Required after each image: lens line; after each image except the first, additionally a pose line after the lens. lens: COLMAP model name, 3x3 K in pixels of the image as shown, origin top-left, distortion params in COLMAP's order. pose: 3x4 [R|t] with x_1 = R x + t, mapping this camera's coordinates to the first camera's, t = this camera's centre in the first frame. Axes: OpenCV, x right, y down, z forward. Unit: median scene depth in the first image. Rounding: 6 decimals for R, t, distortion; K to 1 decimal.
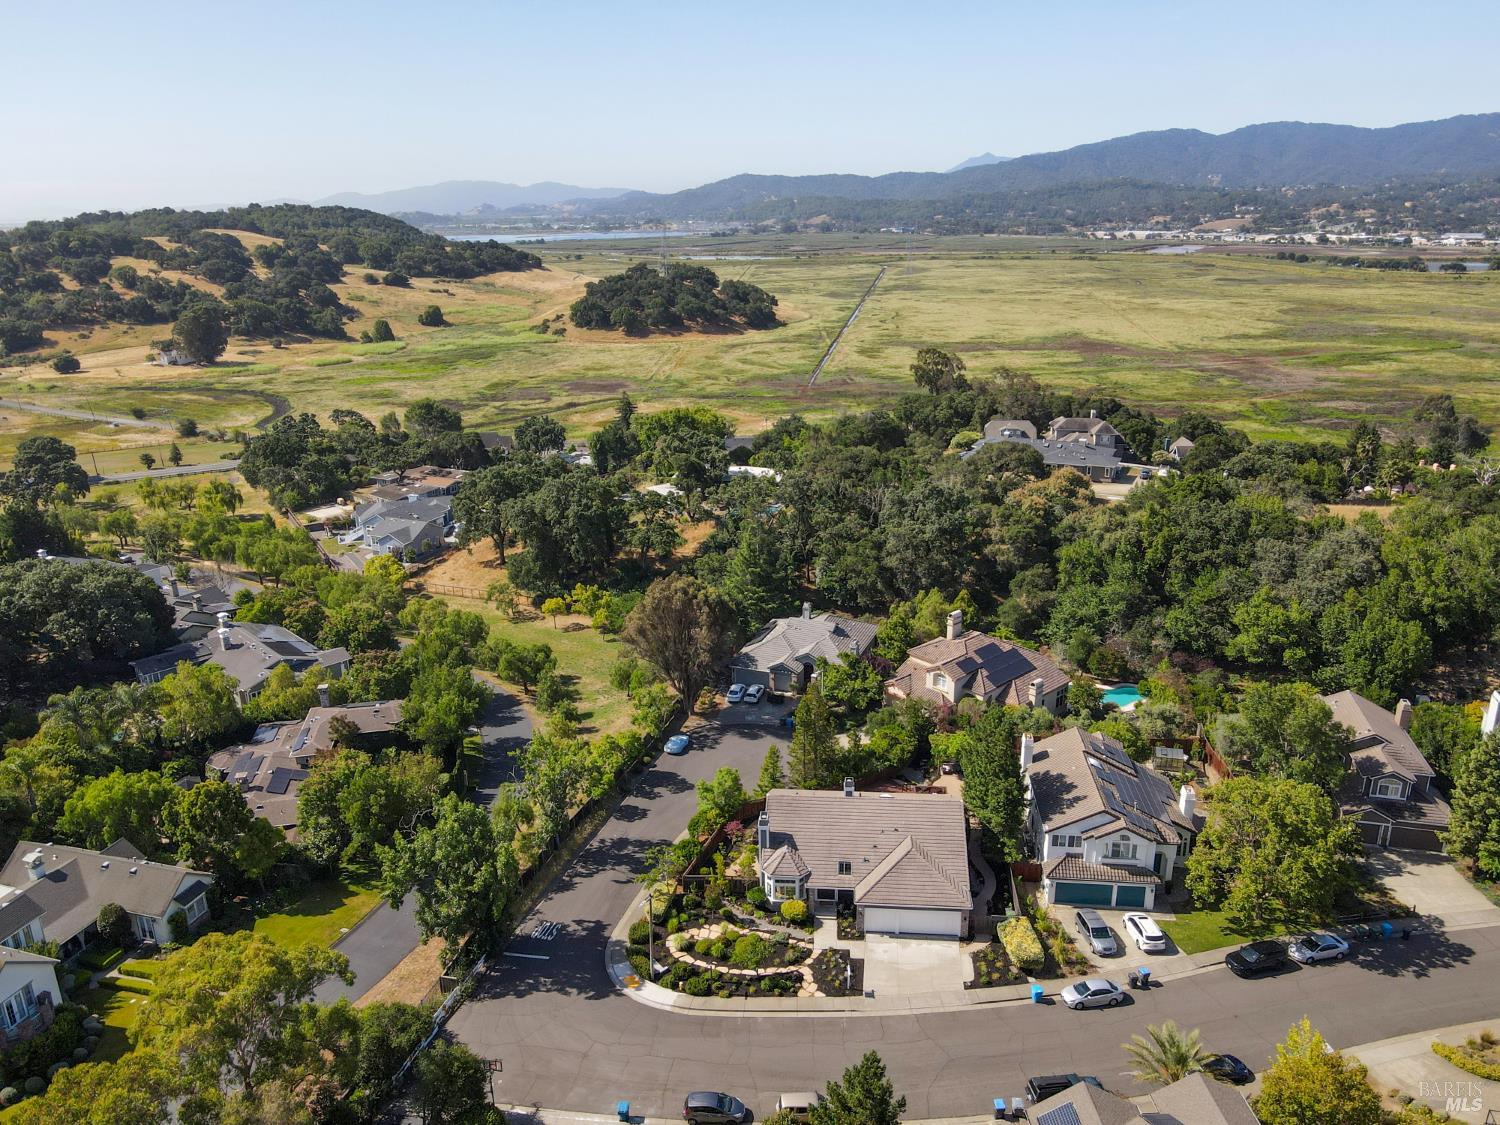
lens RADIAL K [[1105.7, 0, 744.6], [0, 1105.7, 569.1], [0, 0, 1]] dist [-0.004055, 0.037113]
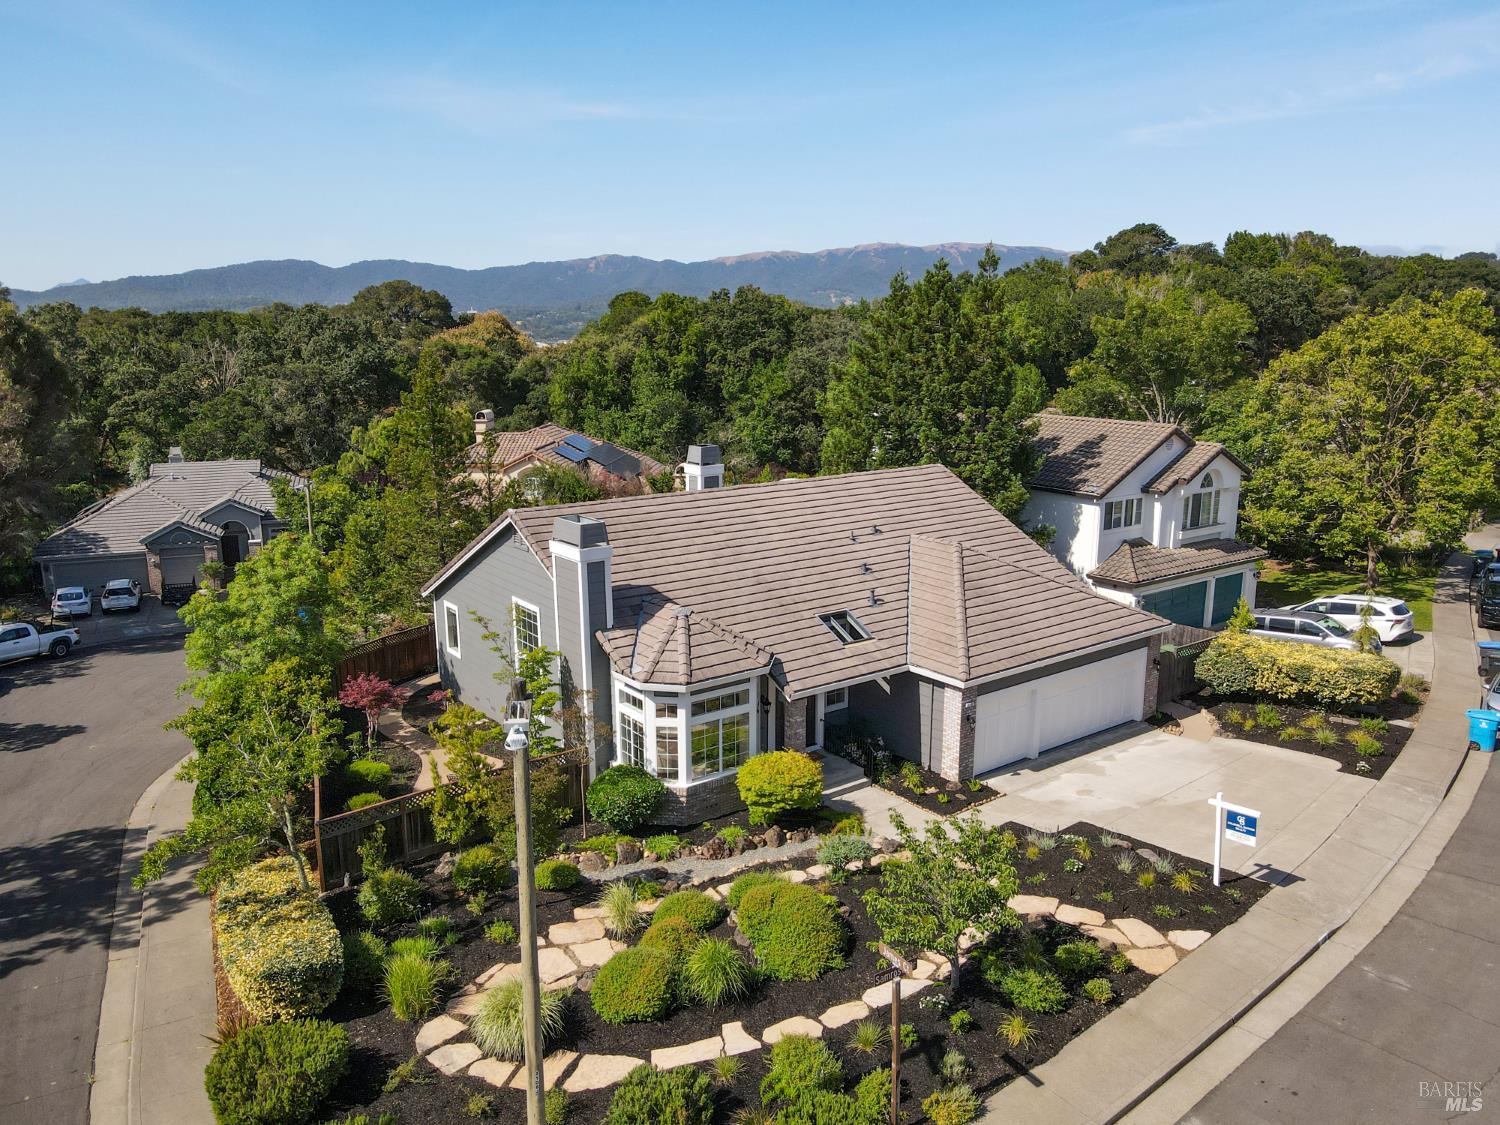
lens RADIAL K [[1105.7, 0, 752.0], [0, 1105.7, 554.2], [0, 0, 1]] dist [-0.004055, 0.037113]
pose [[0.740911, -0.121390, 0.660542, -0.129008], [0.205328, 0.977379, -0.050695, 0.232090], [-0.639446, 0.173188, 0.749076, 0.684854]]
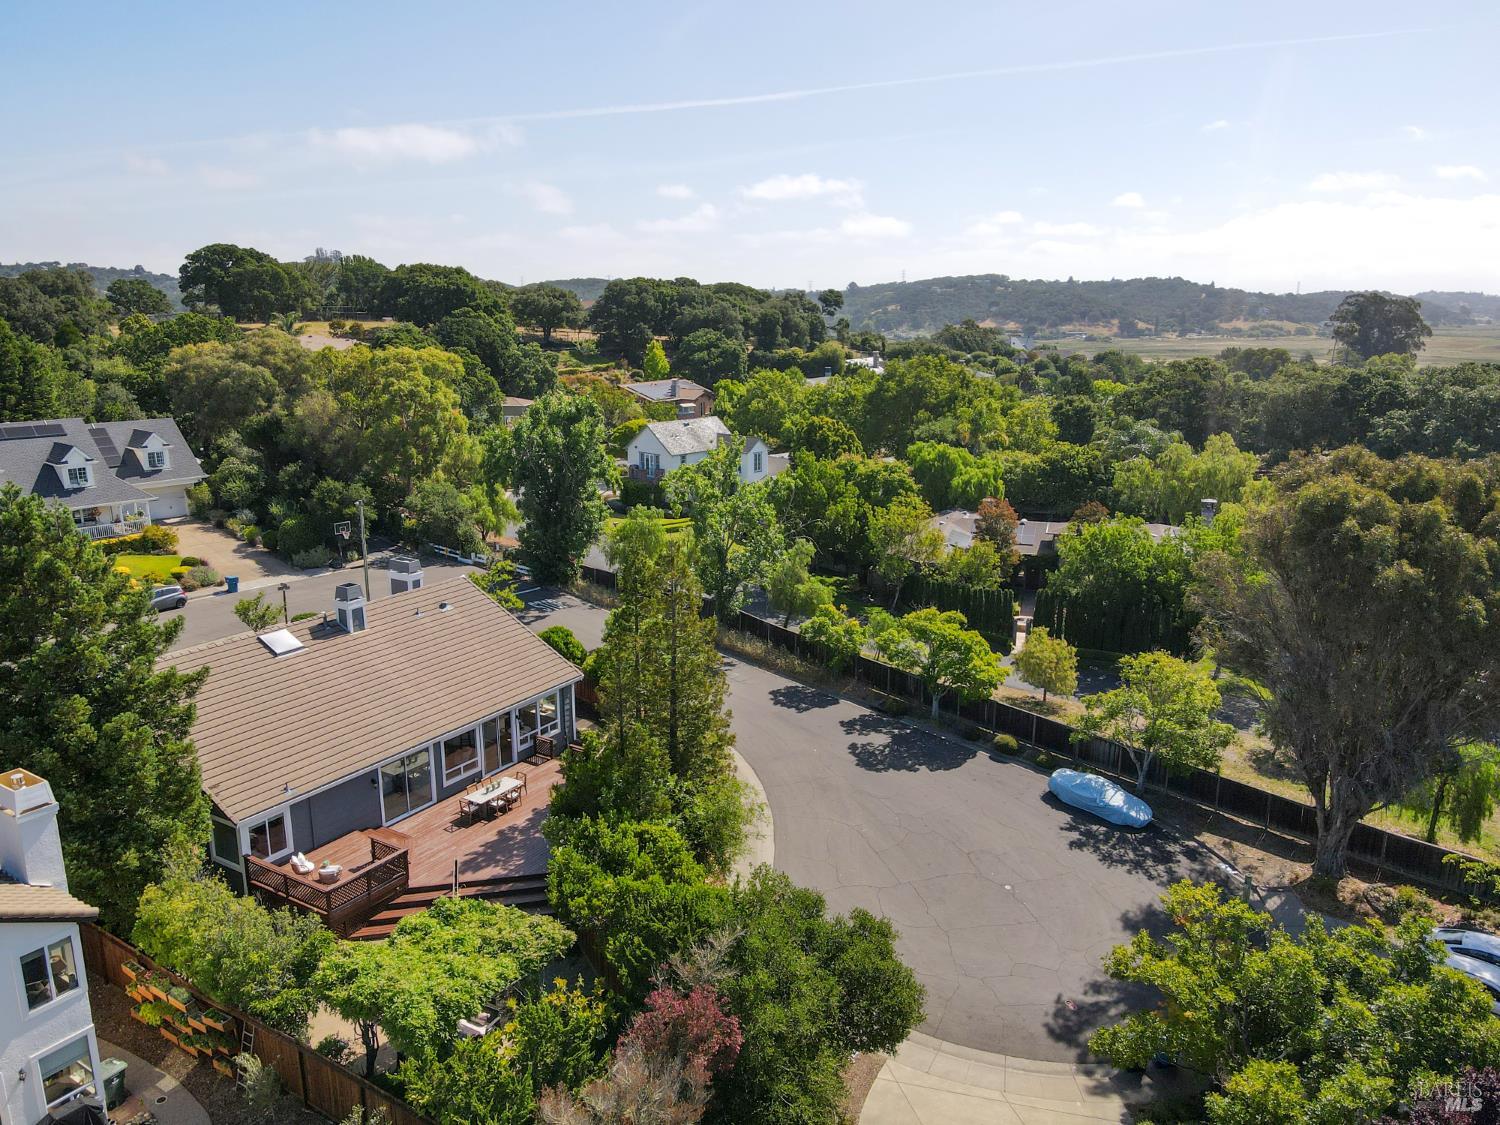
lens RADIAL K [[1105.7, 0, 744.5], [0, 1105.7, 559.4], [0, 0, 1]] dist [-0.004055, 0.037113]
pose [[-0.452122, 0.217066, -0.865140, 0.402562], [-0.274448, 0.889026, 0.366486, -0.038834], [0.848684, 0.403132, -0.342375, 1.226310]]
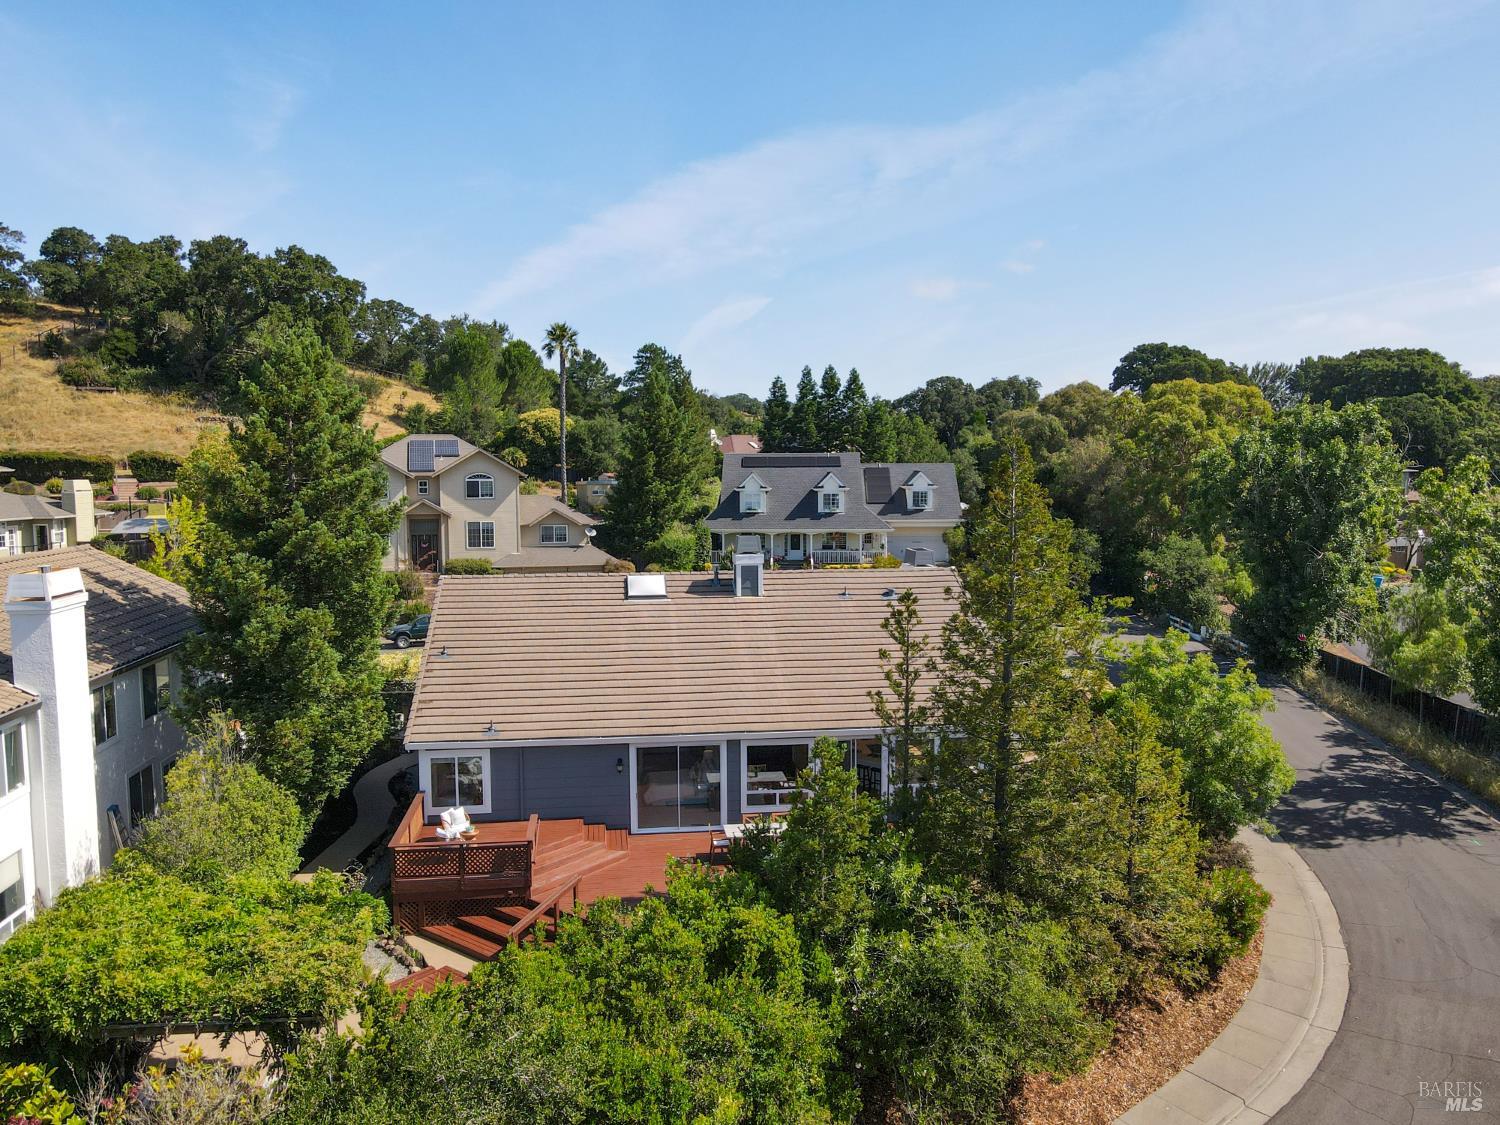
lens RADIAL K [[1105.7, 0, 739.5], [0, 1105.7, 555.1], [0, 0, 1]] dist [-0.004055, 0.037113]
pose [[-0.975016, 0.036165, -0.219171, 0.170939], [-0.054482, 0.917588, 0.393782, 0.046127], [0.215350, 0.395885, -0.892692, 1.254789]]
